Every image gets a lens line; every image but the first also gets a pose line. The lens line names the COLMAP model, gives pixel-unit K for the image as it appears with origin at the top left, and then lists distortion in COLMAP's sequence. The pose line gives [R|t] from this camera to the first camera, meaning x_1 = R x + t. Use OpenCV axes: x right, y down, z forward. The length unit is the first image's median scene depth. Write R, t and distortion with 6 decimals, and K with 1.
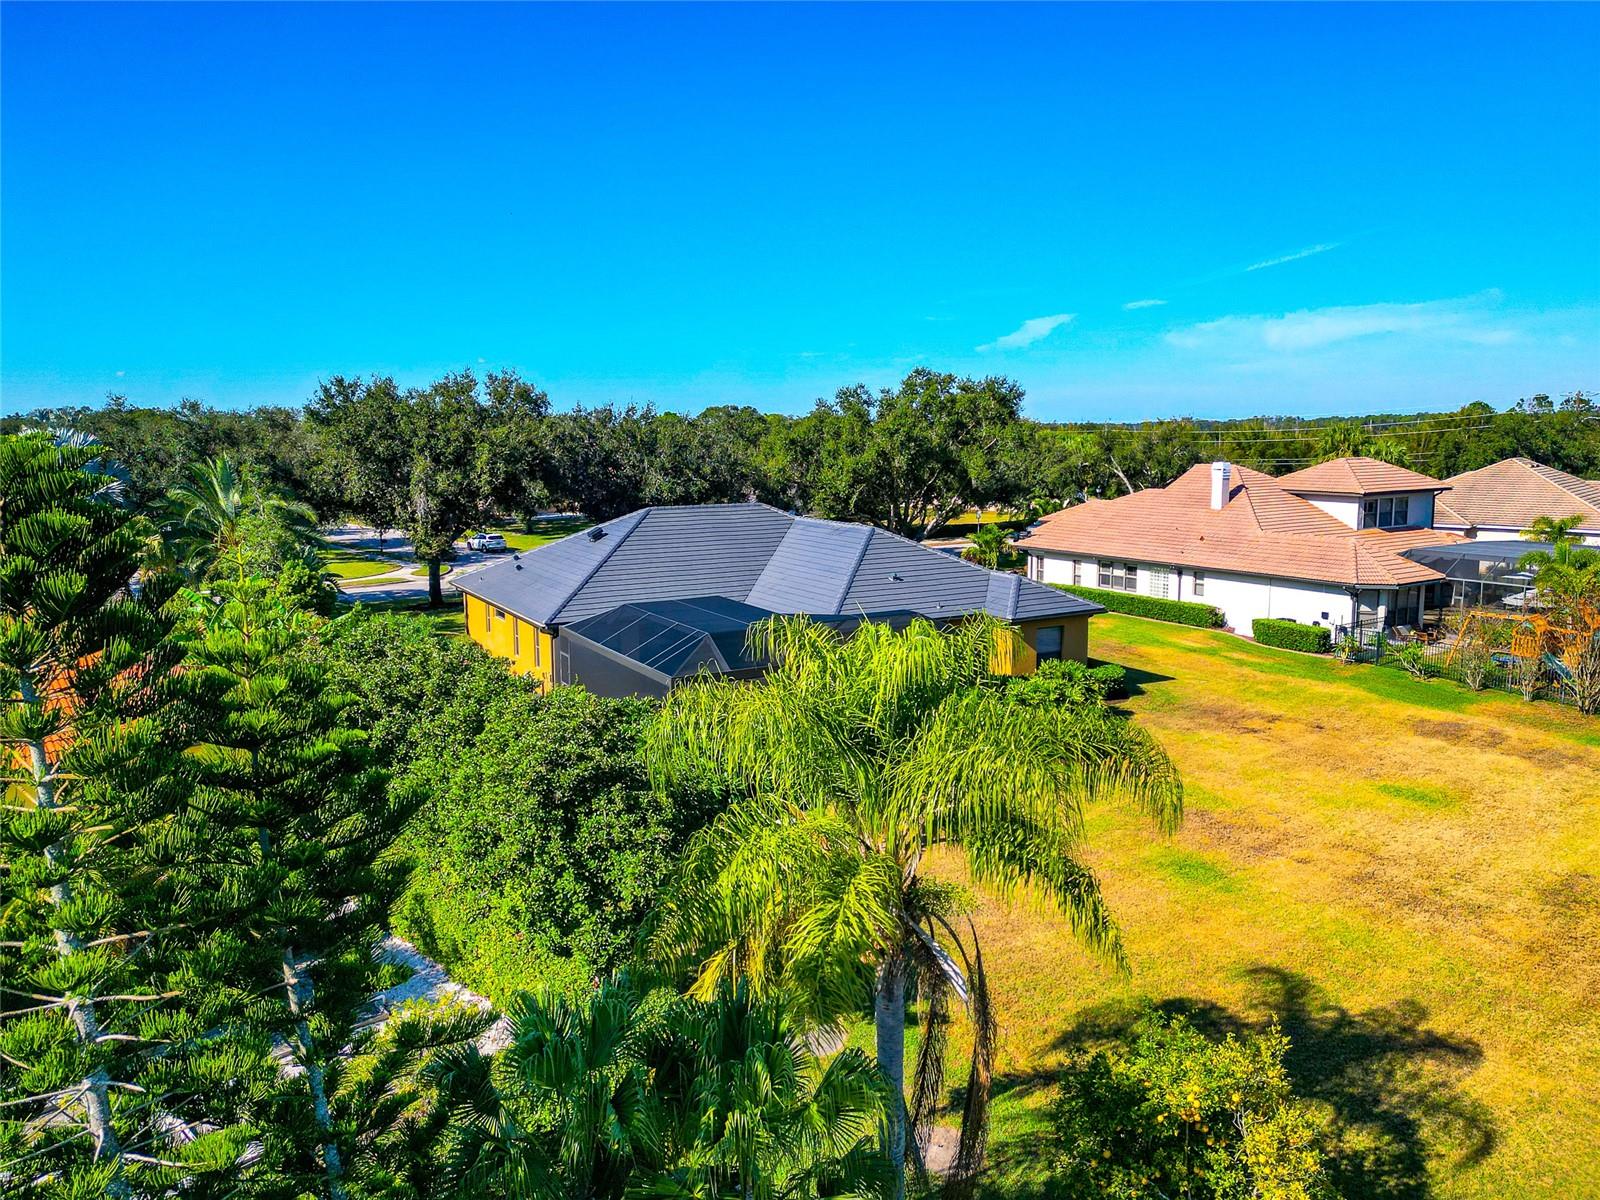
lens RADIAL K [[1120.1, 0, 800.0], [0, 1120.1, 600.0], [0, 0, 1]] dist [0.094756, -0.089841]
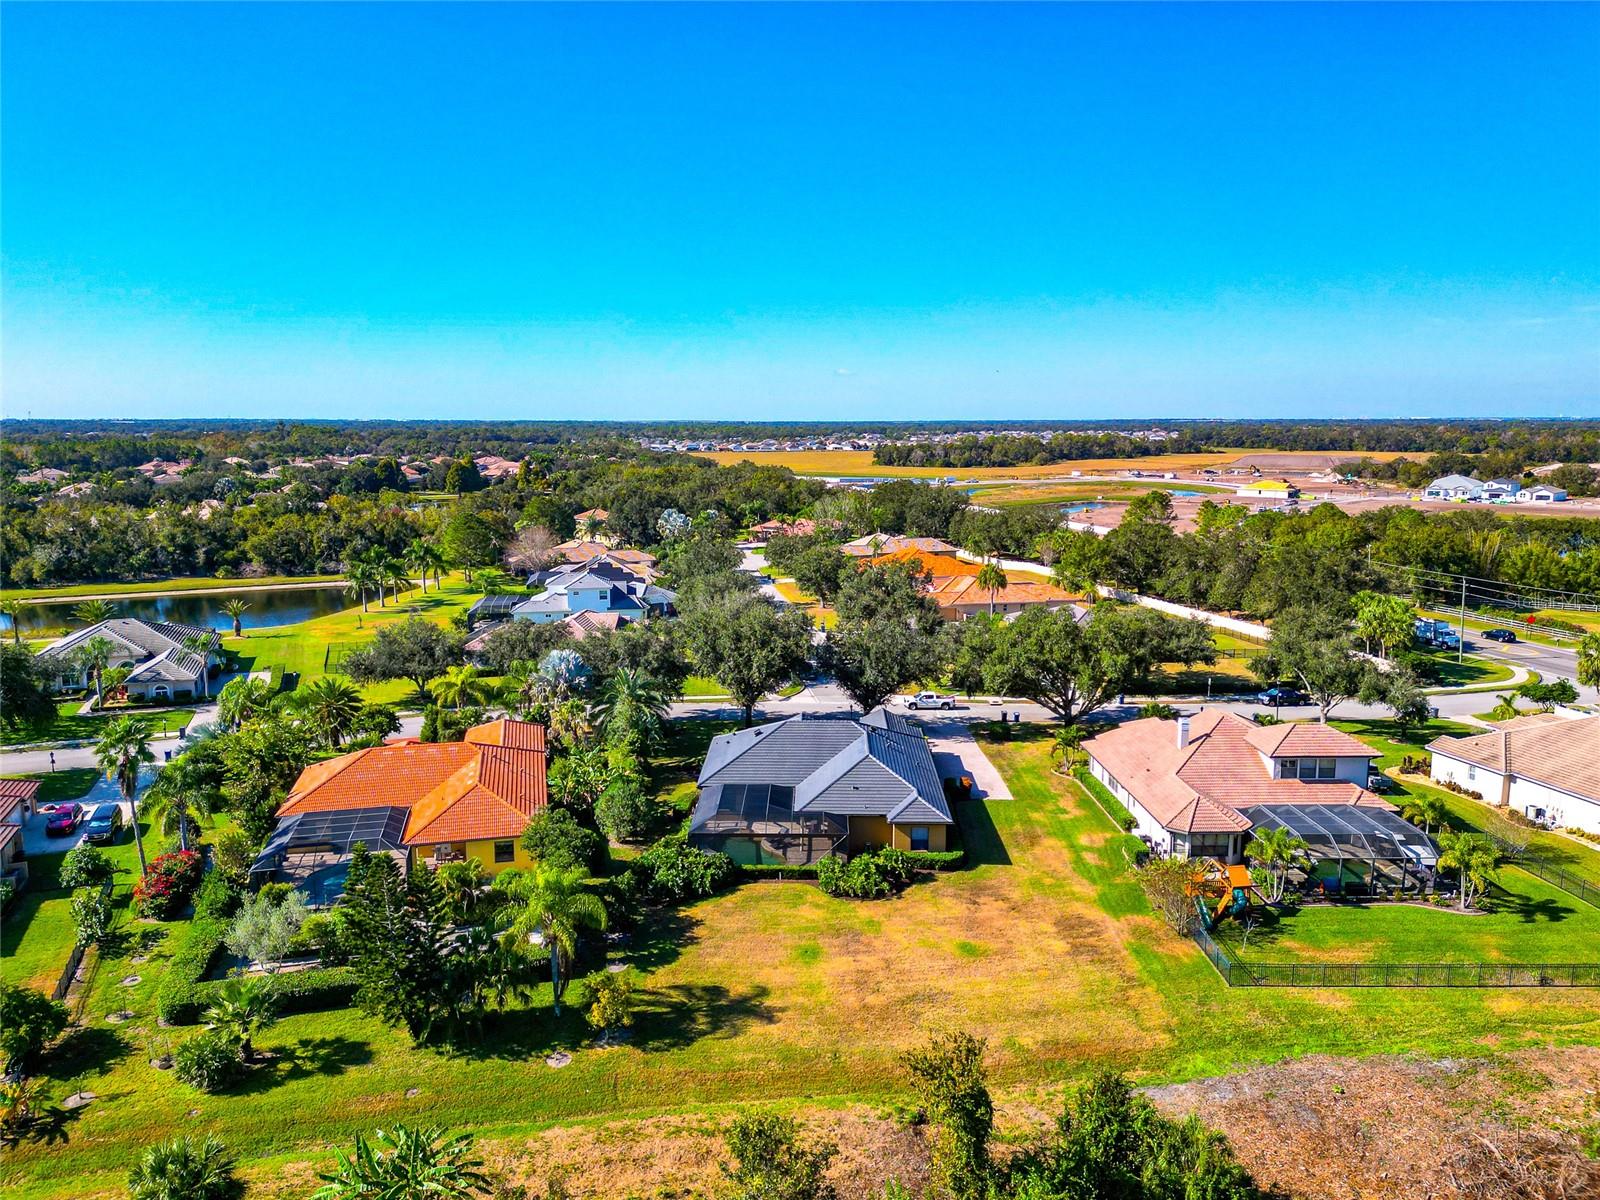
lens RADIAL K [[1138.6, 0, 798.7], [0, 1138.6, 628.4], [0, 0, 1]] dist [0.093120, -0.103082]
pose [[0.855252, 0.097770, -0.508906, 0.918421], [-0.080930, 0.995191, 0.055186, -0.370872], [0.511854, -0.006012, 0.859051, -0.722050]]
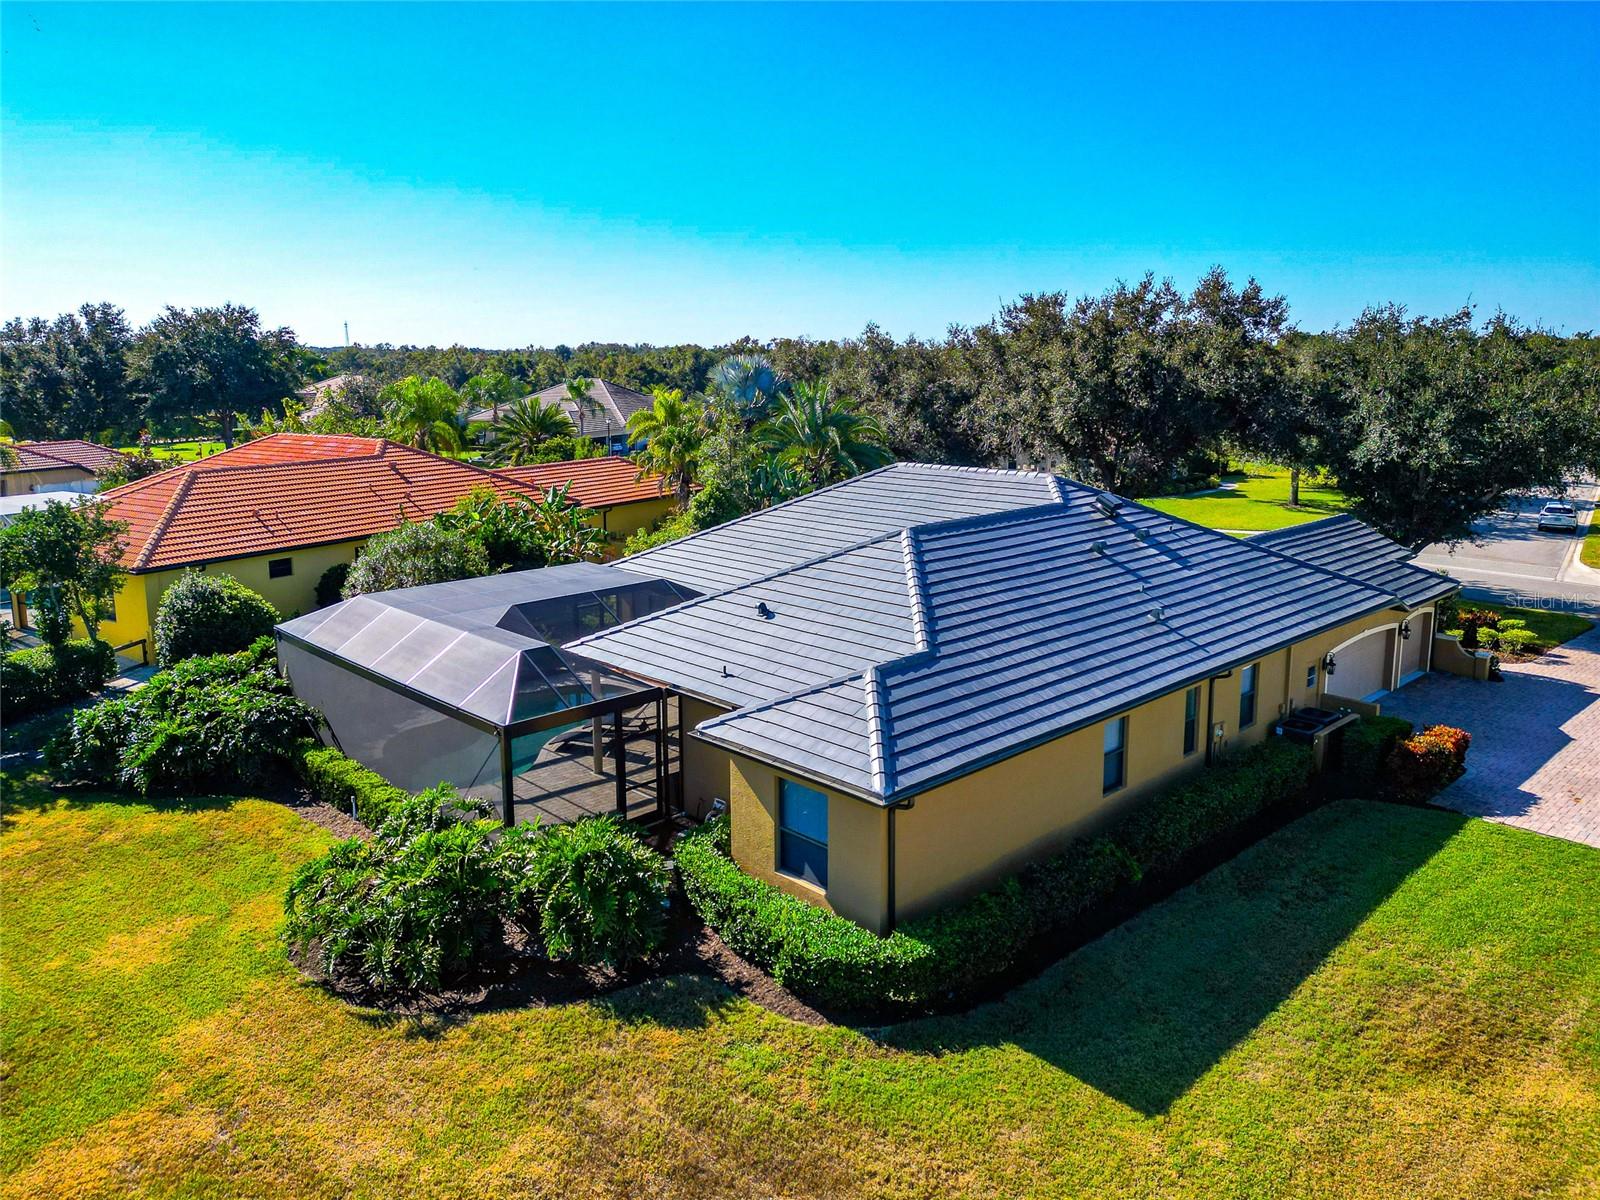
lens RADIAL K [[1140.2, 0, 795.5], [0, 1140.2, 560.4], [0, 0, 1]] dist [0.057929, -0.055364]
pose [[0.237202, 0.174836, -0.955598, 0.593916], [-0.142883, 0.979253, 0.143697, -0.121632], [0.960895, 0.102454, 0.257261, 0.784710]]
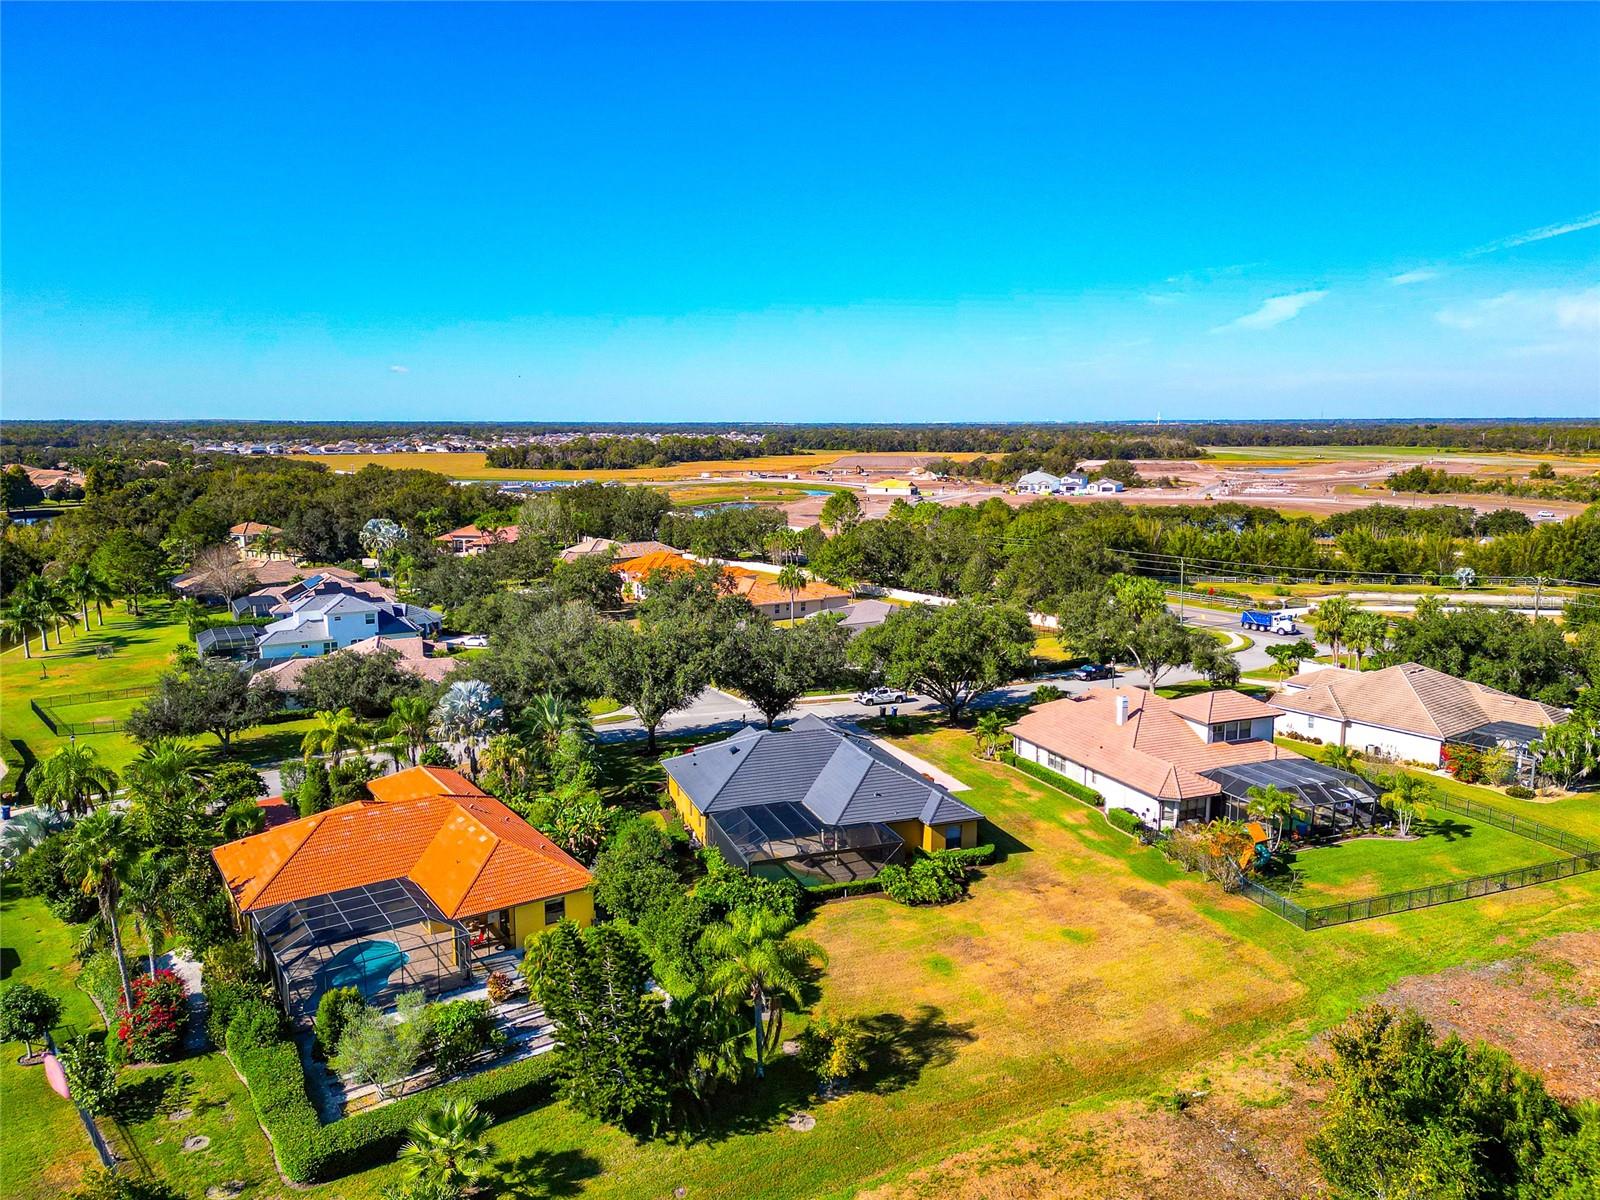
lens RADIAL K [[1138.6, 0, 798.7], [0, 1138.6, 628.4], [0, 0, 1]] dist [0.093120, -0.103082]
pose [[0.983678, 0.035687, -0.176365, 0.268246], [-0.030259, 0.998985, 0.033373, -0.342246], [0.177377, -0.027492, 0.983759, -0.902215]]
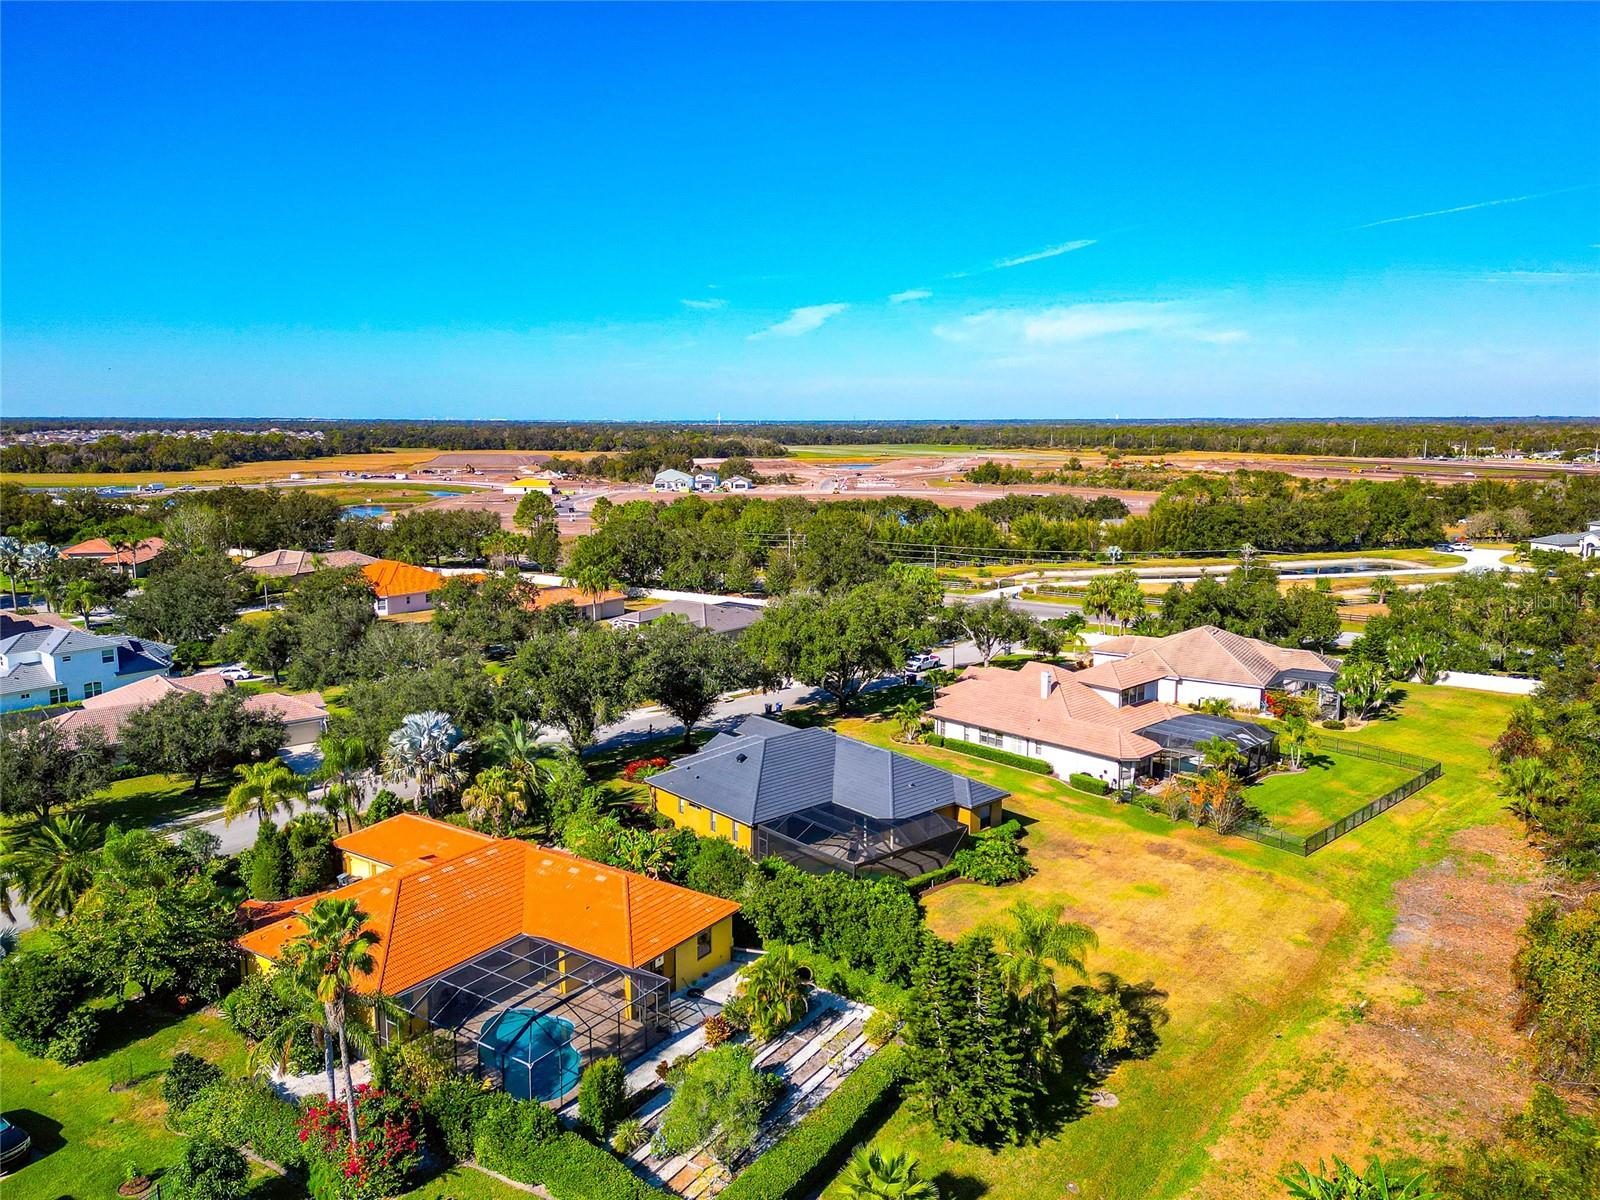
lens RADIAL K [[1138.6, 0, 798.7], [0, 1138.6, 628.4], [0, 0, 1]] dist [0.093120, -0.103082]
pose [[0.981077, -0.030338, 0.191227, -0.451409], [0.024334, 0.999137, 0.033668, -0.341365], [-0.192083, -0.028377, 0.980968, -0.872255]]
